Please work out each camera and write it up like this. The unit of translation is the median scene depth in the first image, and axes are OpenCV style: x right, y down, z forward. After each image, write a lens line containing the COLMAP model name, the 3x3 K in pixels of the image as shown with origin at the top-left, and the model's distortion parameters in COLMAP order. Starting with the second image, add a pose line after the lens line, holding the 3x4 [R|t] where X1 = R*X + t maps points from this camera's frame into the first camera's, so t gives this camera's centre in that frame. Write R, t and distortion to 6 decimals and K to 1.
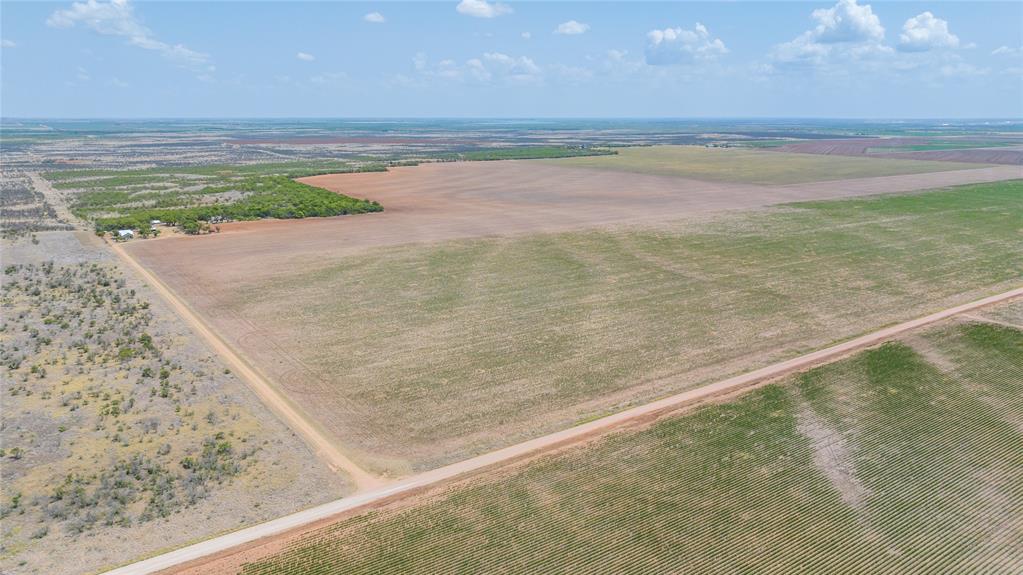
lens RADIAL K [[734.6, 0, 519.0], [0, 734.6, 289.4], [0, 0, 1]] dist [-0.034402, 0.034745]
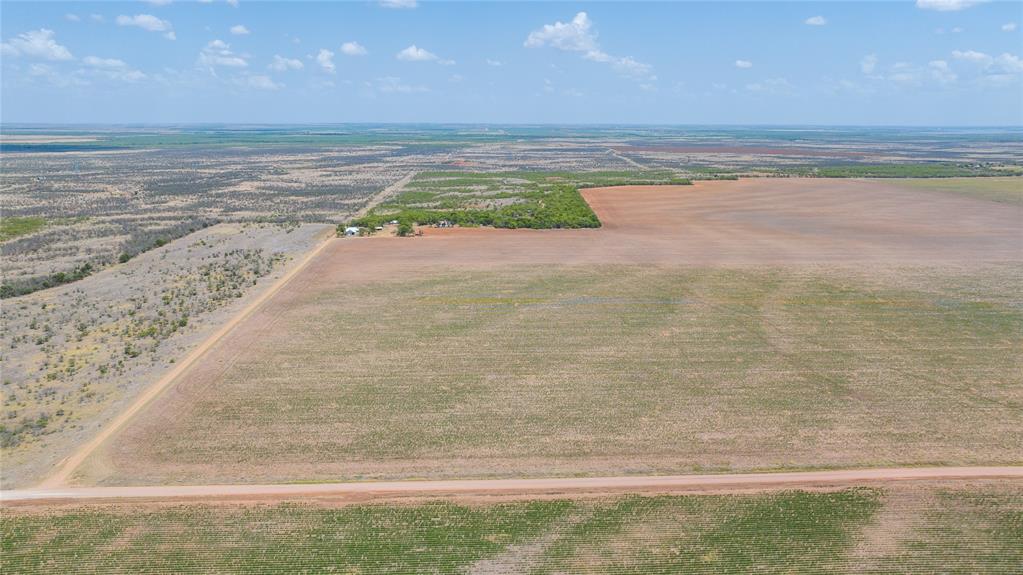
lens RADIAL K [[734.6, 0, 519.0], [0, 734.6, 289.4], [0, 0, 1]] dist [-0.034402, 0.034745]
pose [[0.841426, 0.119721, -0.526944, 0.532217], [-0.124261, 0.991884, 0.026935, -0.080587], [0.525892, 0.042815, 0.849473, 0.245437]]
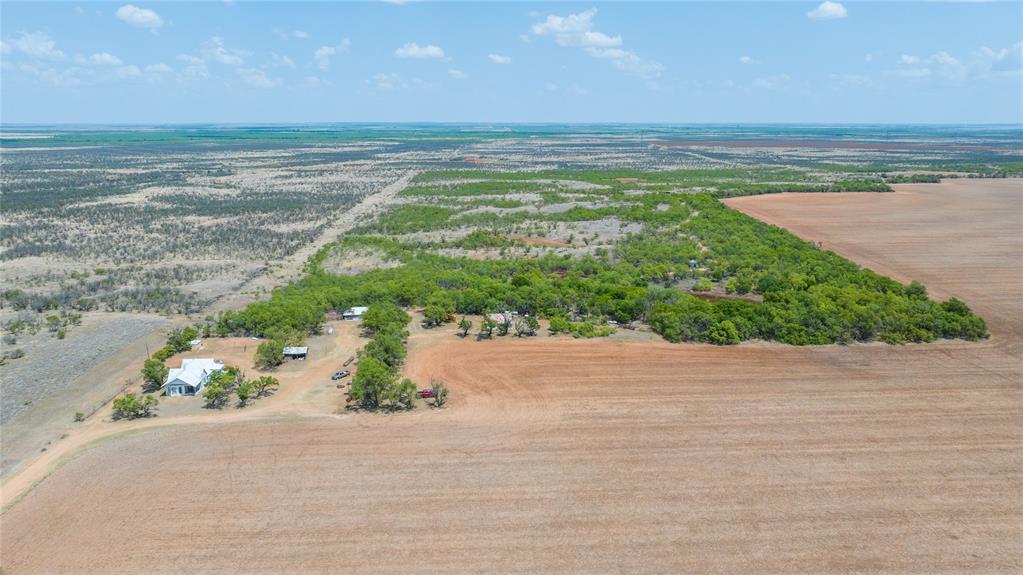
lens RADIAL K [[734.6, 0, 519.0], [0, 734.6, 289.4], [0, 0, 1]] dist [-0.034402, 0.034745]
pose [[0.842011, 0.116522, -0.526726, -0.408210], [-0.121041, 0.992306, 0.026024, -0.235097], [0.525706, 0.041843, 0.849636, 1.329676]]
